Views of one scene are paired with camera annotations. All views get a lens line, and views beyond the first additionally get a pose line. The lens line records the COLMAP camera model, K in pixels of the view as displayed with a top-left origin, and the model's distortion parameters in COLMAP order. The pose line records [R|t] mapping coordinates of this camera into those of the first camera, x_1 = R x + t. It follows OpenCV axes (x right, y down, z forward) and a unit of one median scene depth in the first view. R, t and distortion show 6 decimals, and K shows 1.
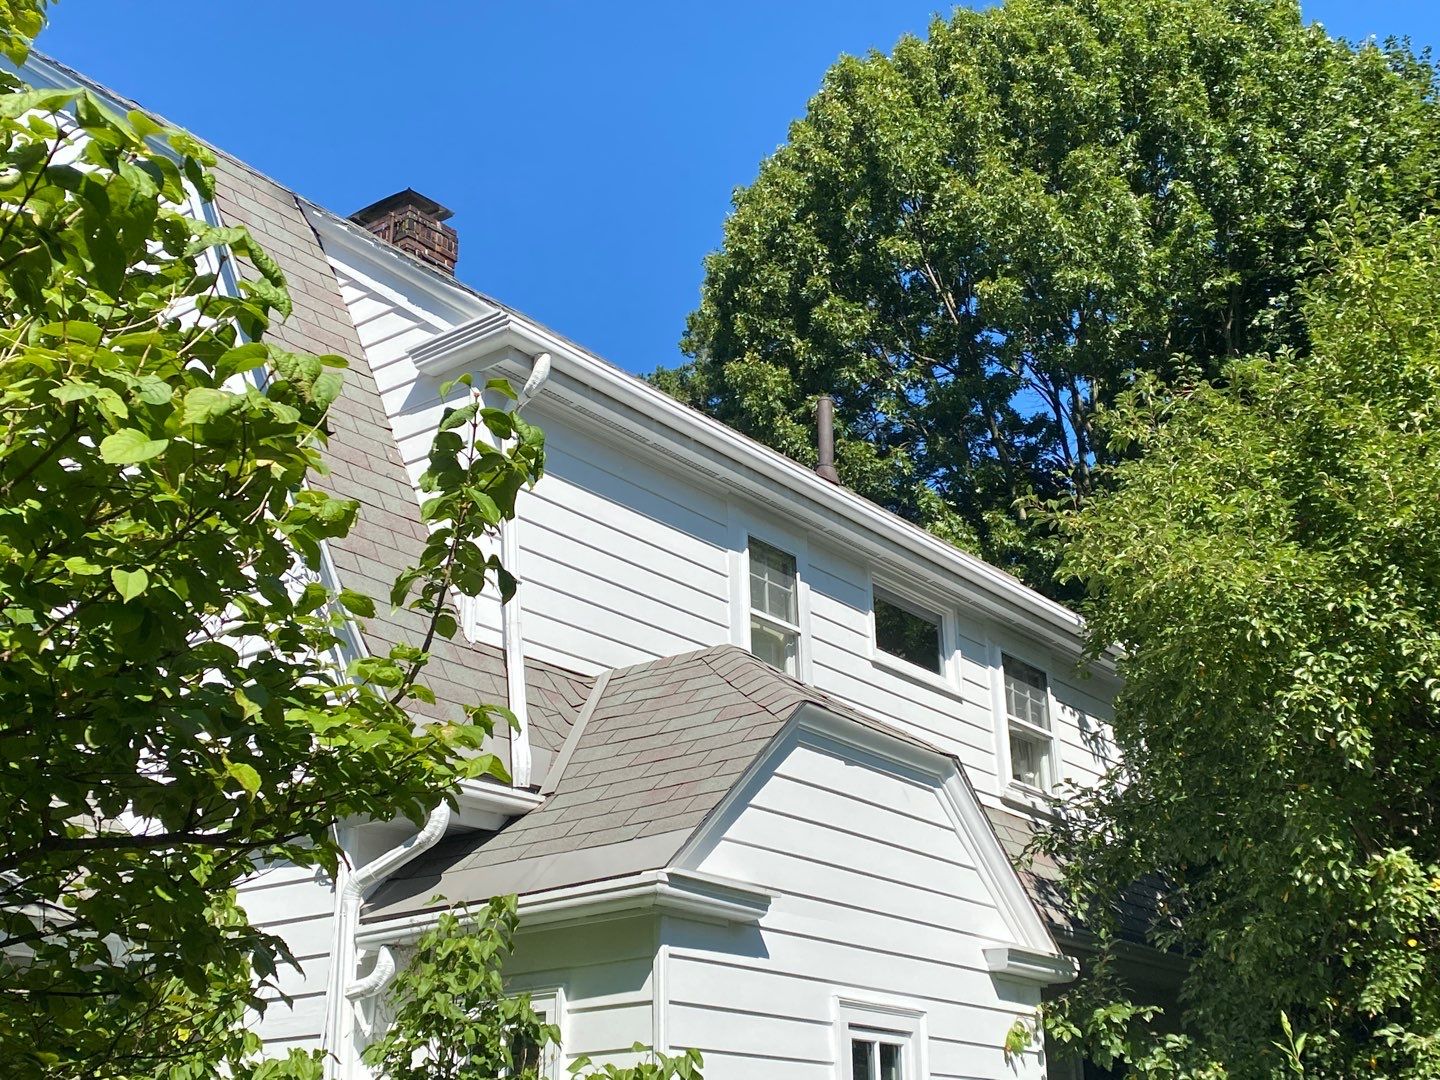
lens RADIAL K [[1720.2, 0, 720.0], [0, 1720.2, 540.0], [0, 0, 1]] dist [0.189851, -0.552069]
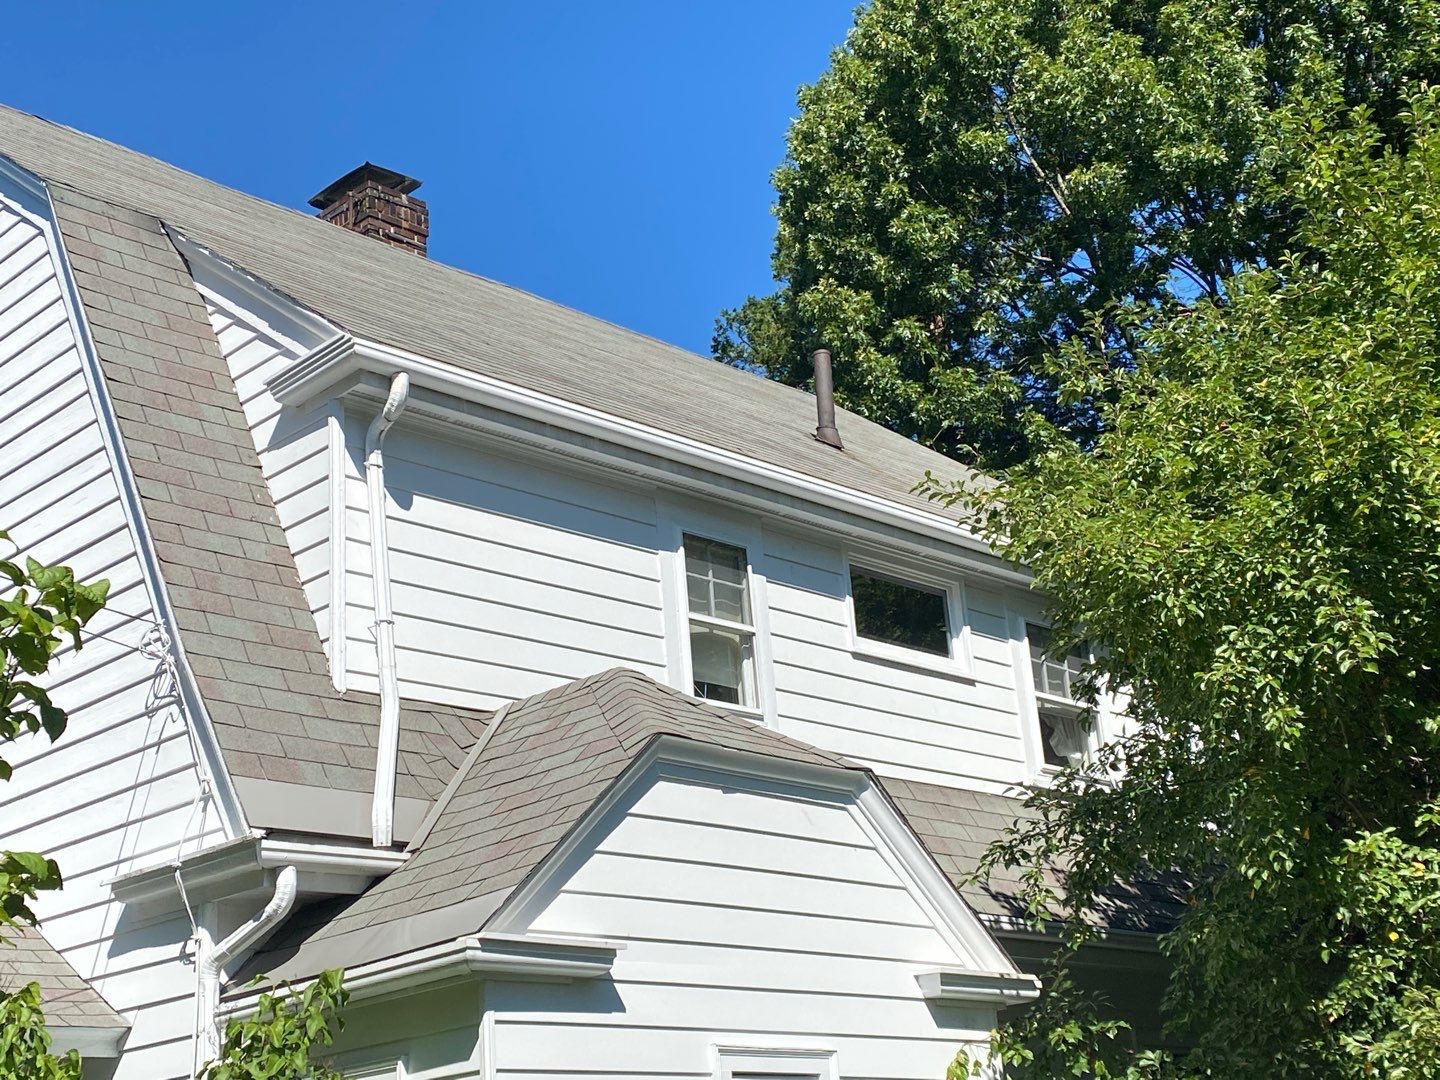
lens RADIAL K [[1978.4, 0, 696.6], [0, 1978.4, 539.9], [0, 0, 1]] dist [0.251687, -0.948052]
pose [[0.988633, -0.093813, -0.117494, 0.153141], [0.097741, 0.994815, 0.028113, -0.029084], [0.114247, -0.039277, 0.992676, -0.045553]]
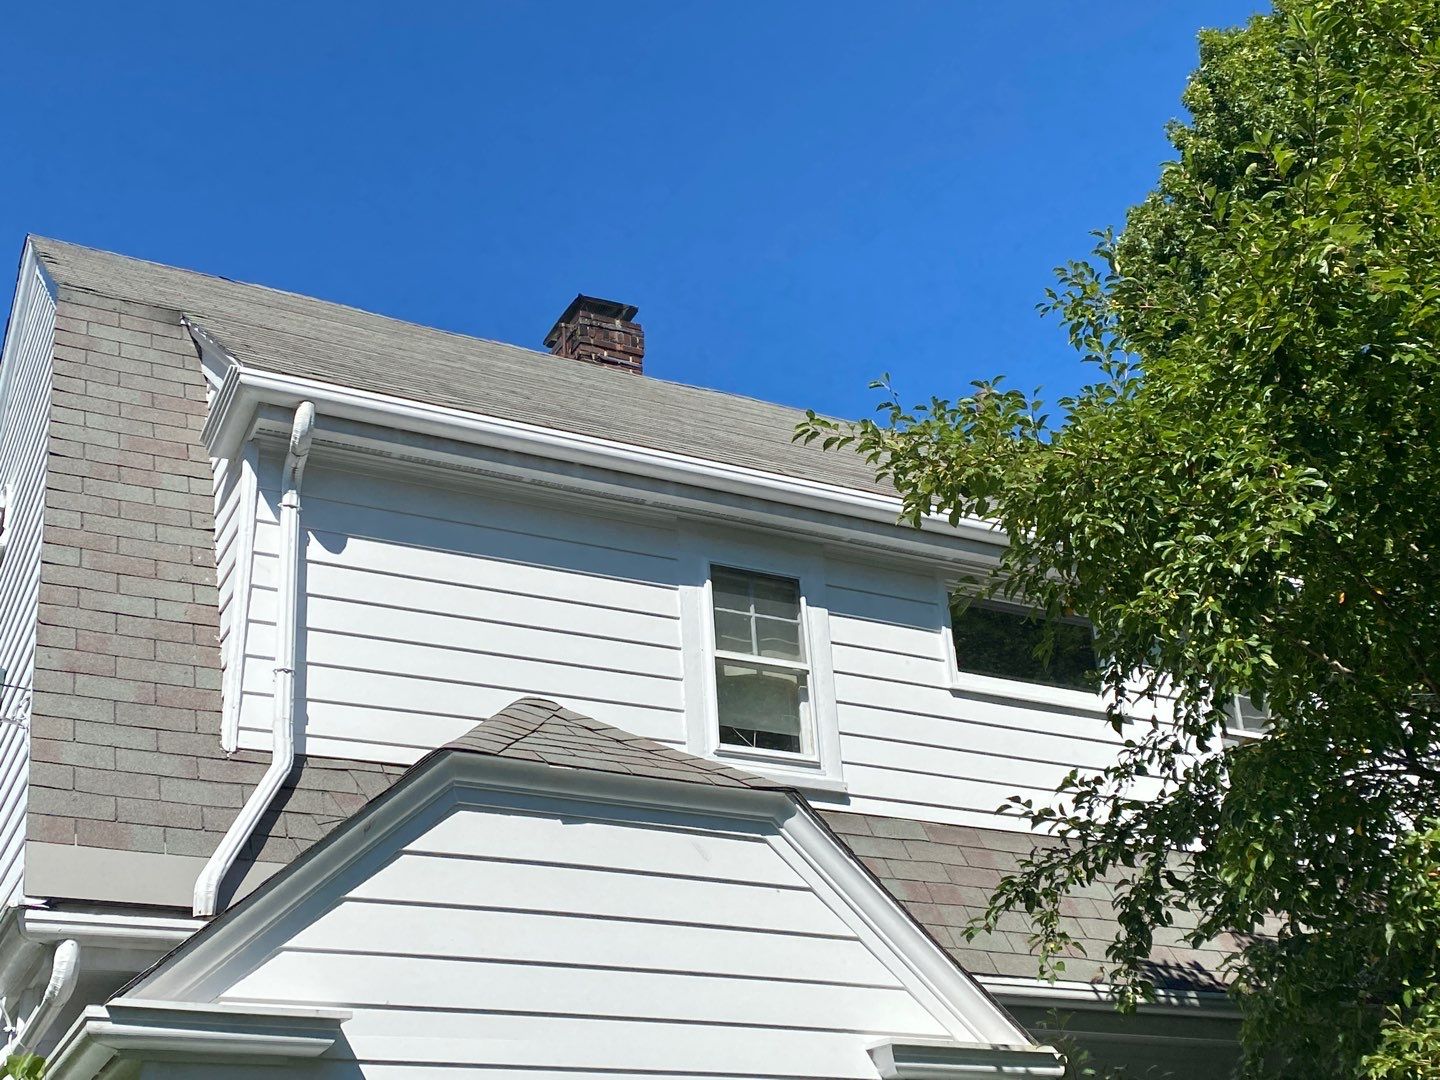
lens RADIAL K [[1720.2, 0, 720.0], [0, 1720.2, 540.0], [0, 0, 1]] dist [0.189851, -0.552069]
pose [[0.901055, -0.218181, -0.374829, 0.344954], [0.187863, 0.975309, -0.116105, 0.085592], [0.390906, 0.034200, 0.919795, 0.257570]]
